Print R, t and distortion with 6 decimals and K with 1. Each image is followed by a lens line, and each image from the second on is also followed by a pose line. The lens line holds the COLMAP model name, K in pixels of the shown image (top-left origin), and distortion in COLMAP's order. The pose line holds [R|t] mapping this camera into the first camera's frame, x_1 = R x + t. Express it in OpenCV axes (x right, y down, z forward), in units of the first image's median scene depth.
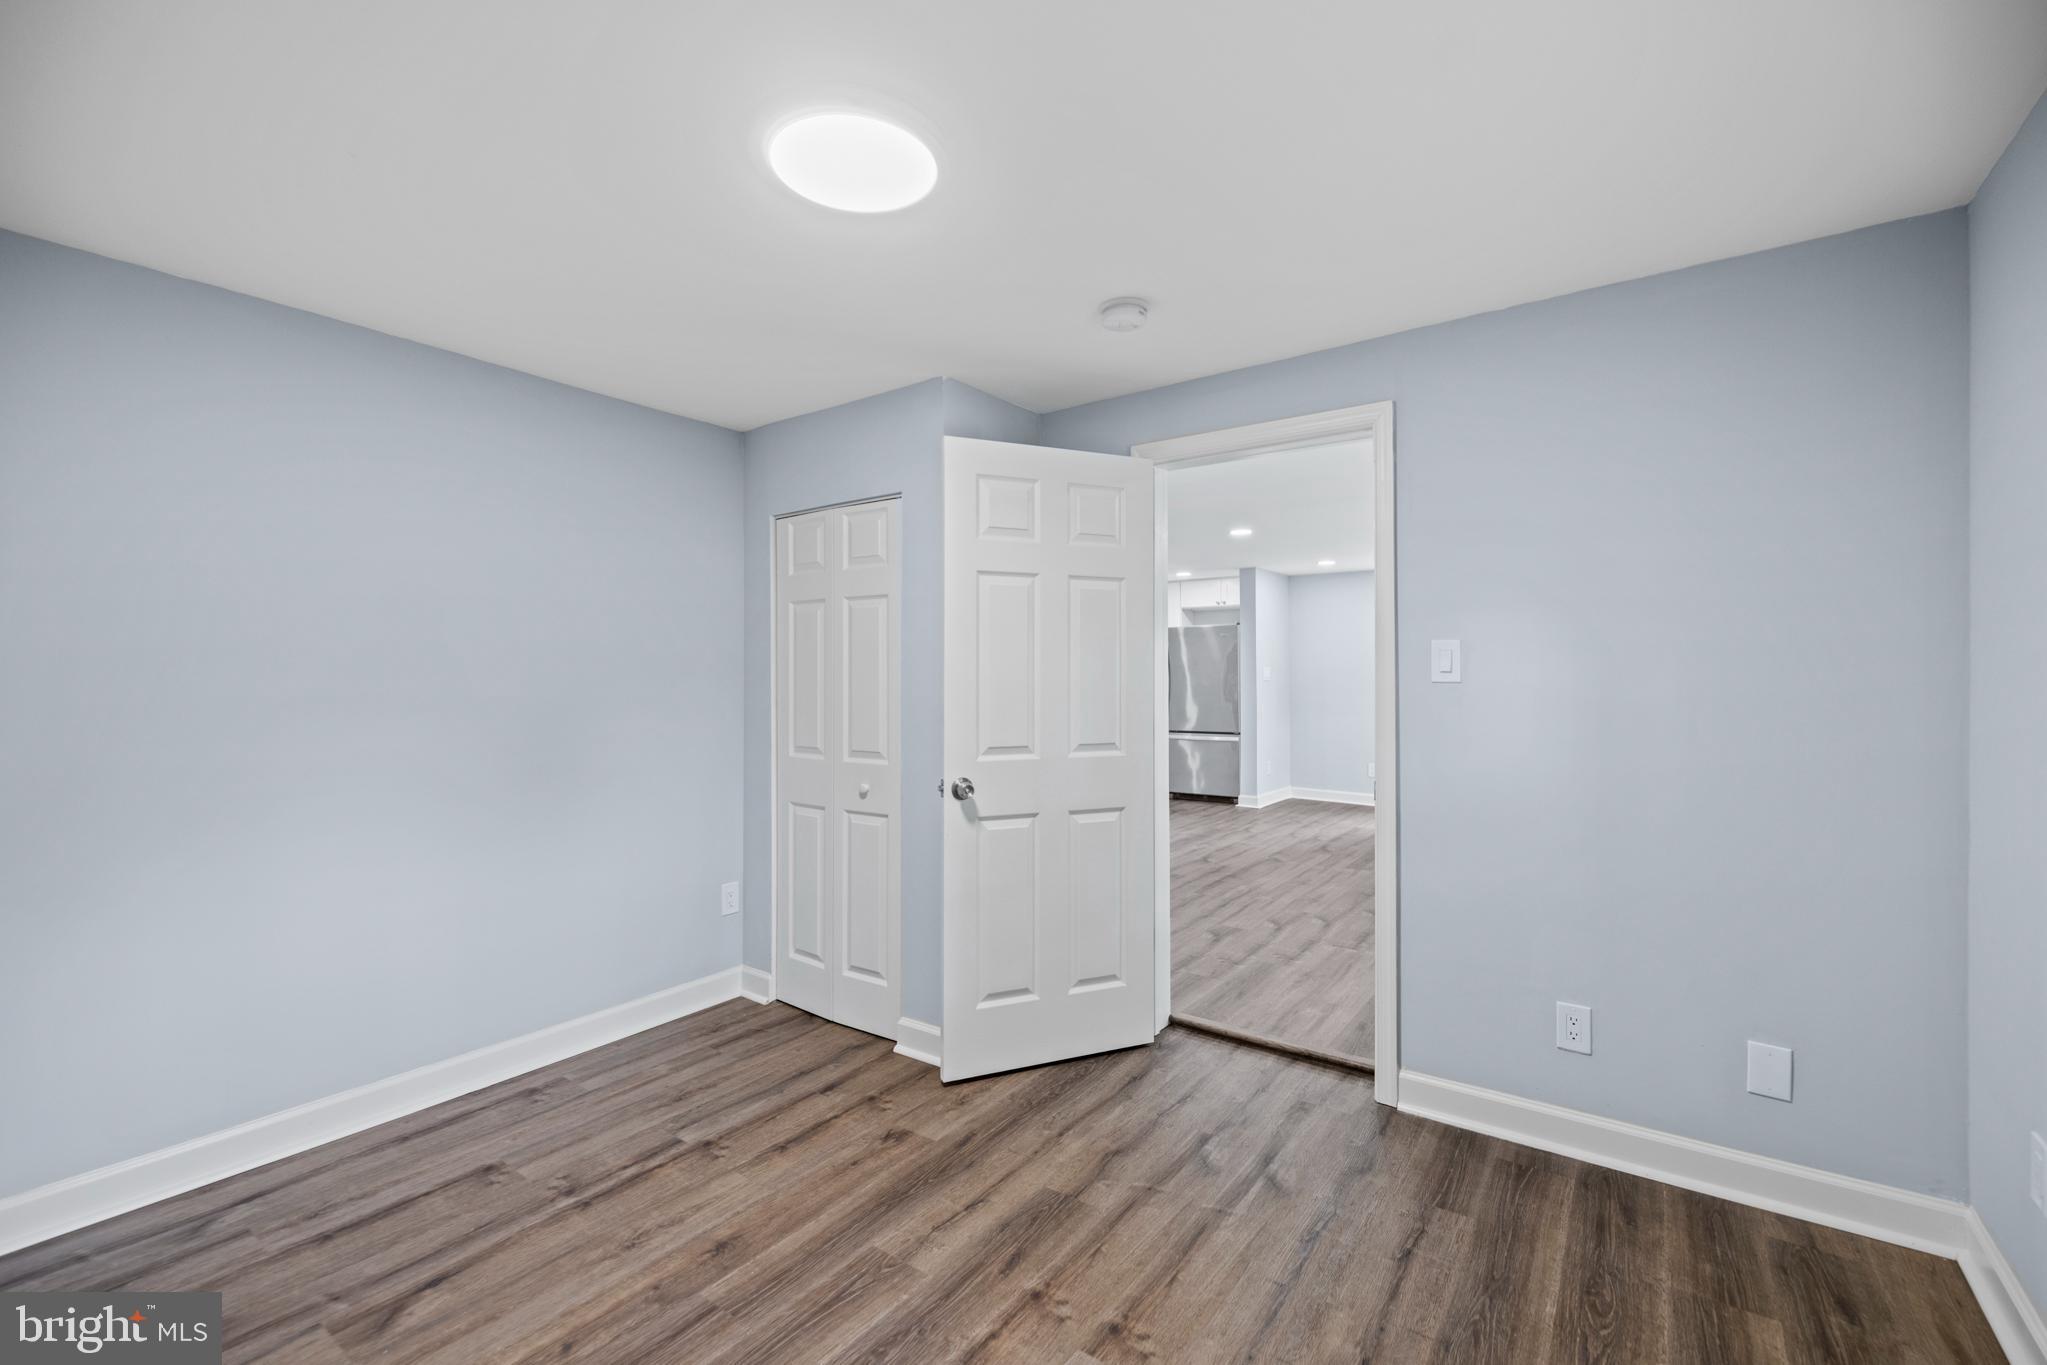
lens RADIAL K [[862.1, 0, 1029.4], [0, 862.1, 673.4], [0, 0, 1]] dist [0.006137, -0.001423]
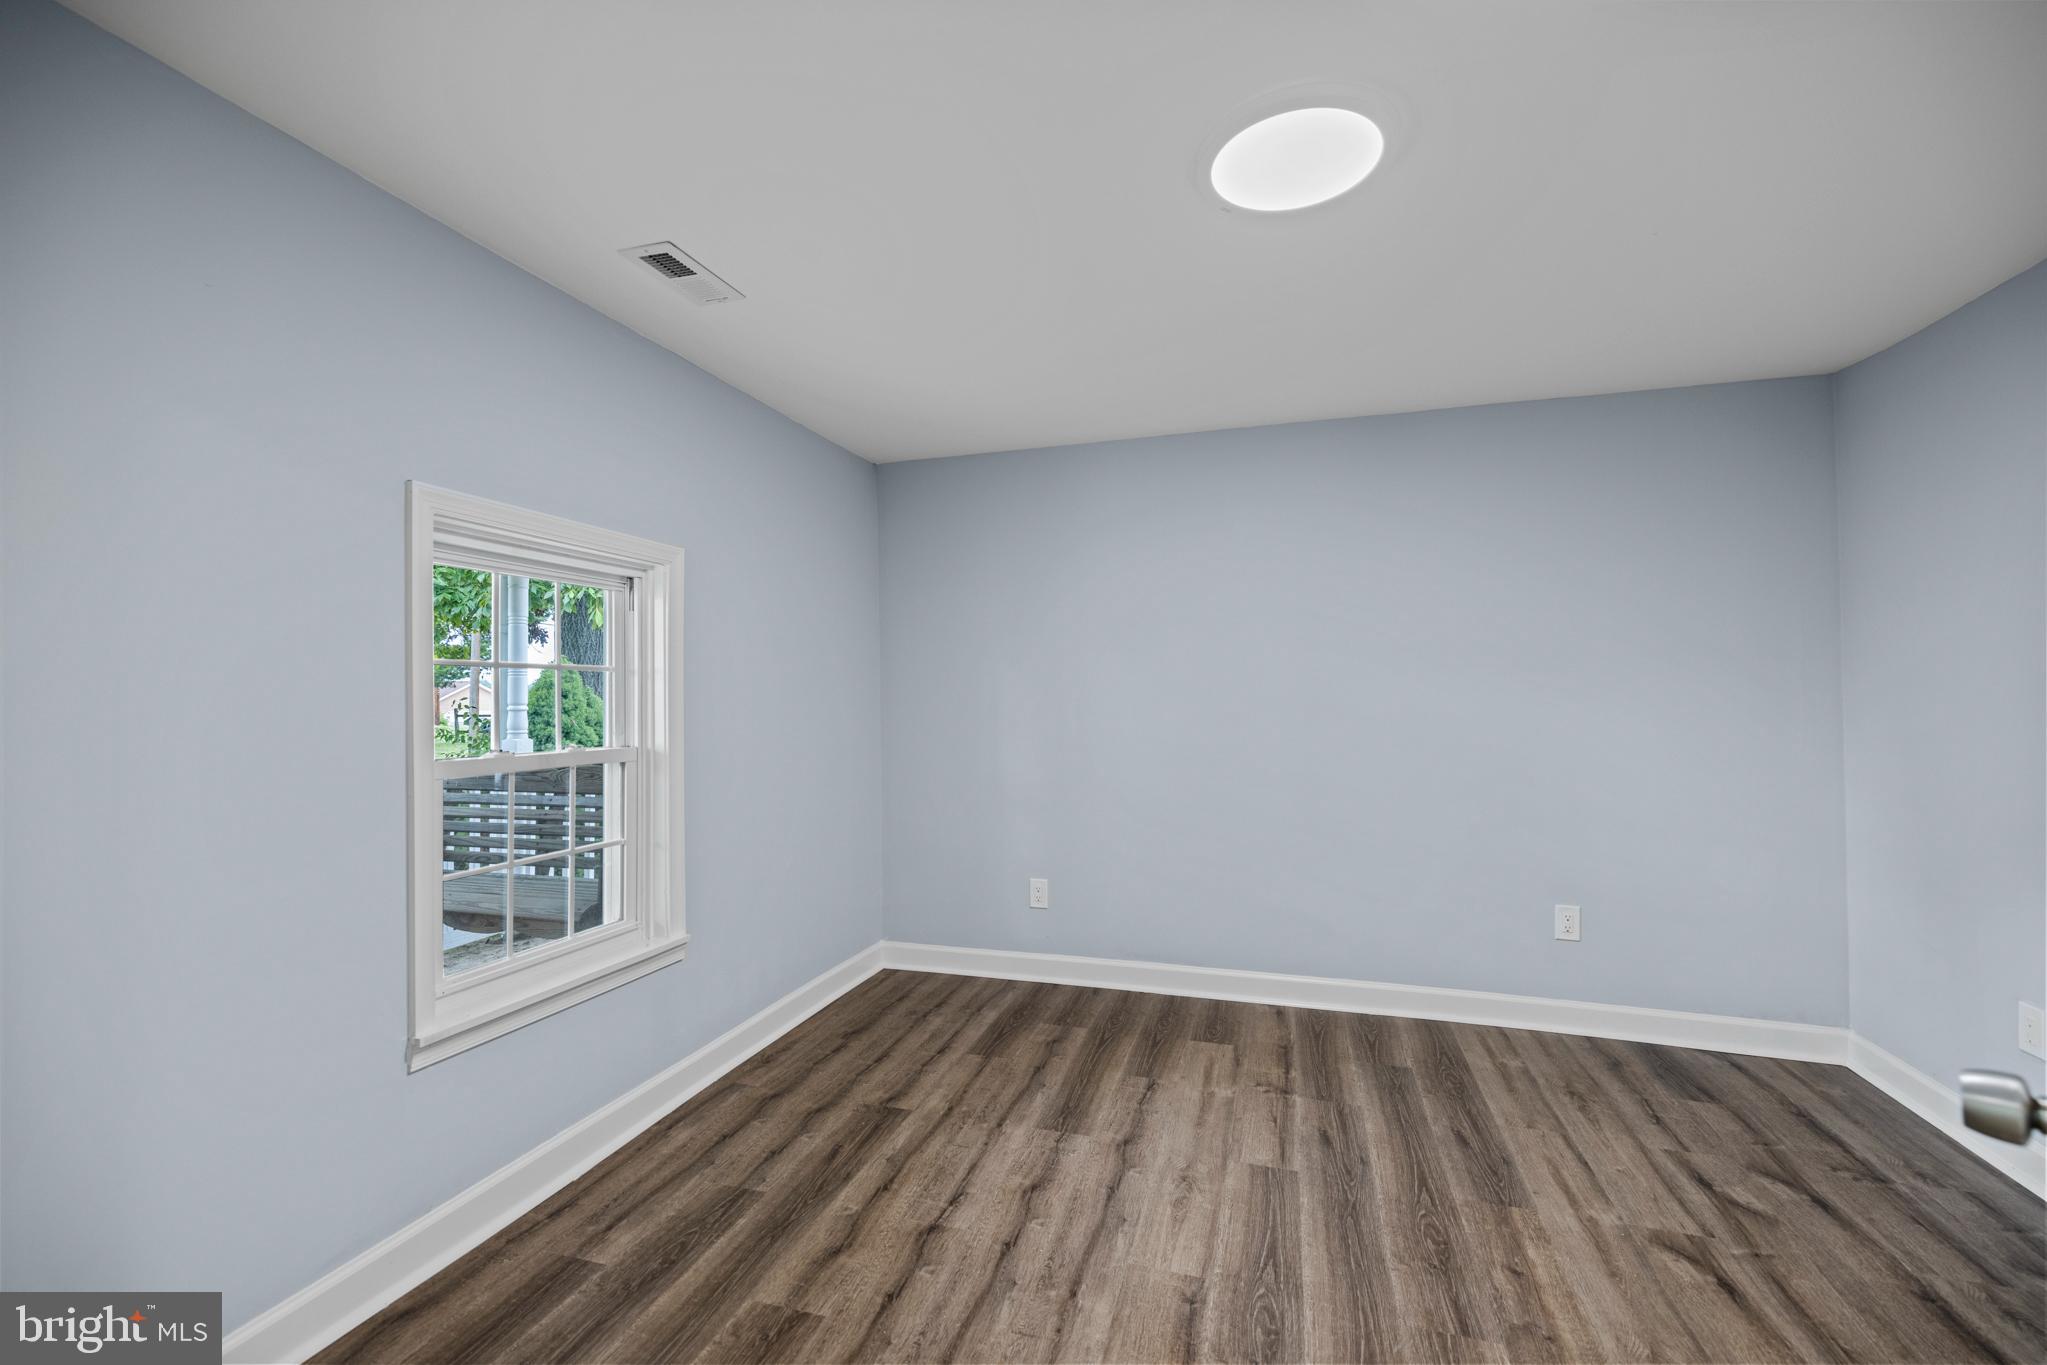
lens RADIAL K [[862.1, 0, 1032.4], [0, 862.1, 681.0], [0, 0, 1]] dist [0.006137, -0.001423]
pose [[-0.943871, 0.003891, -0.330292, 0.340729], [0.011309, 0.999725, -0.020539, 0.021096], [0.330121, -0.023121, -0.943655, 1.494624]]
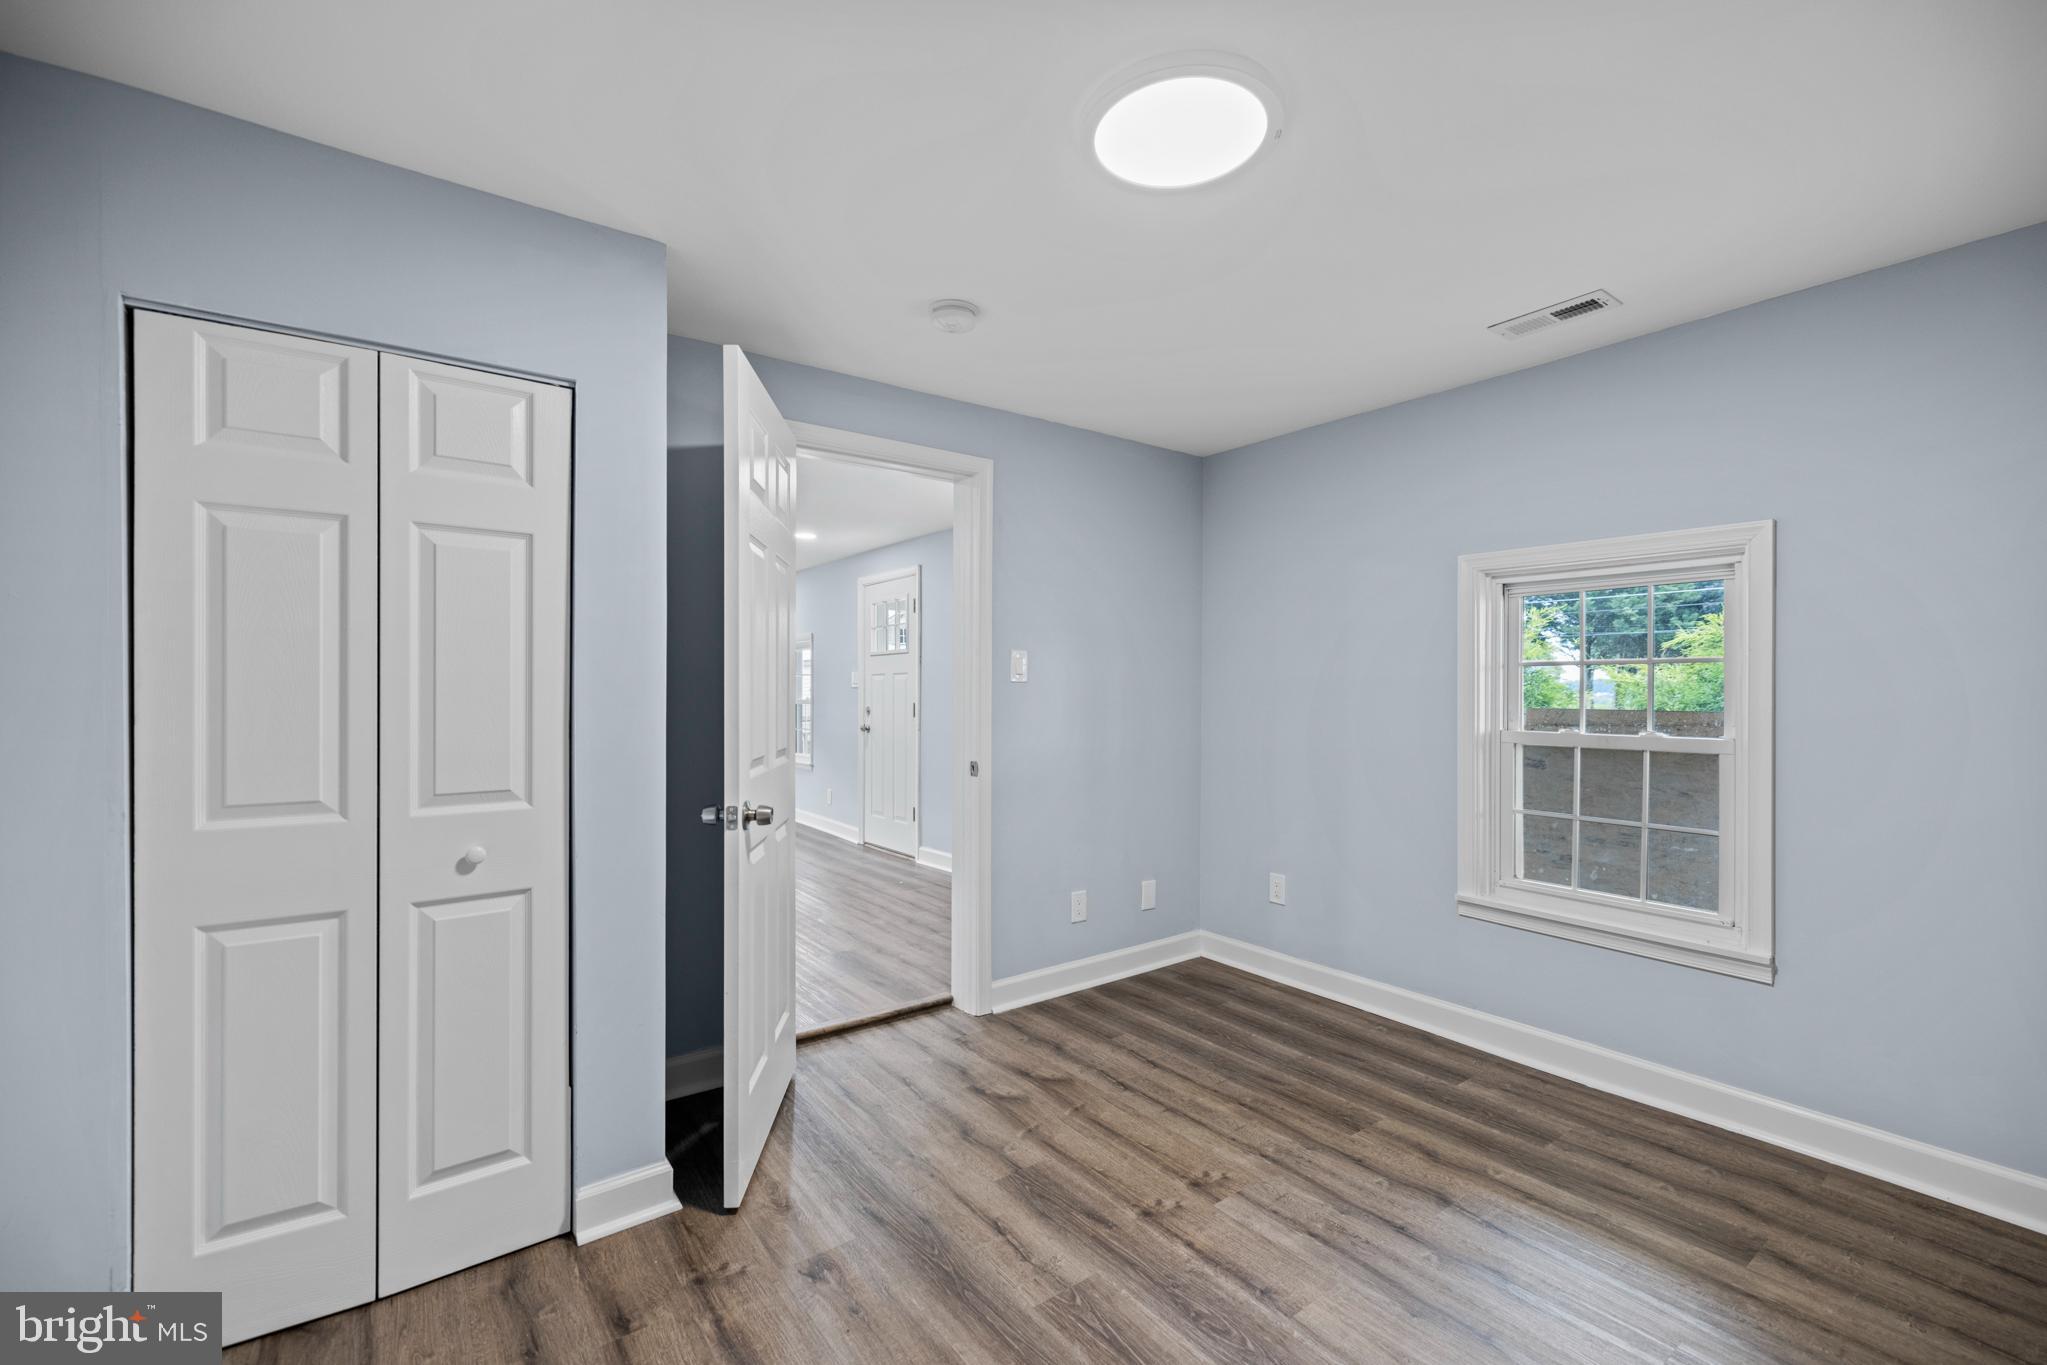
lens RADIAL K [[862.1, 0, 1027.5], [0, 862.1, 694.6], [0, 0, 1]] dist [0.006137, -0.001423]
pose [[0.298245, -0.002697, 0.954485, -0.969621], [-0.012076, 0.999905, 0.006598, 0.023713], [-0.954413, -0.013494, 0.298185, 0.704699]]
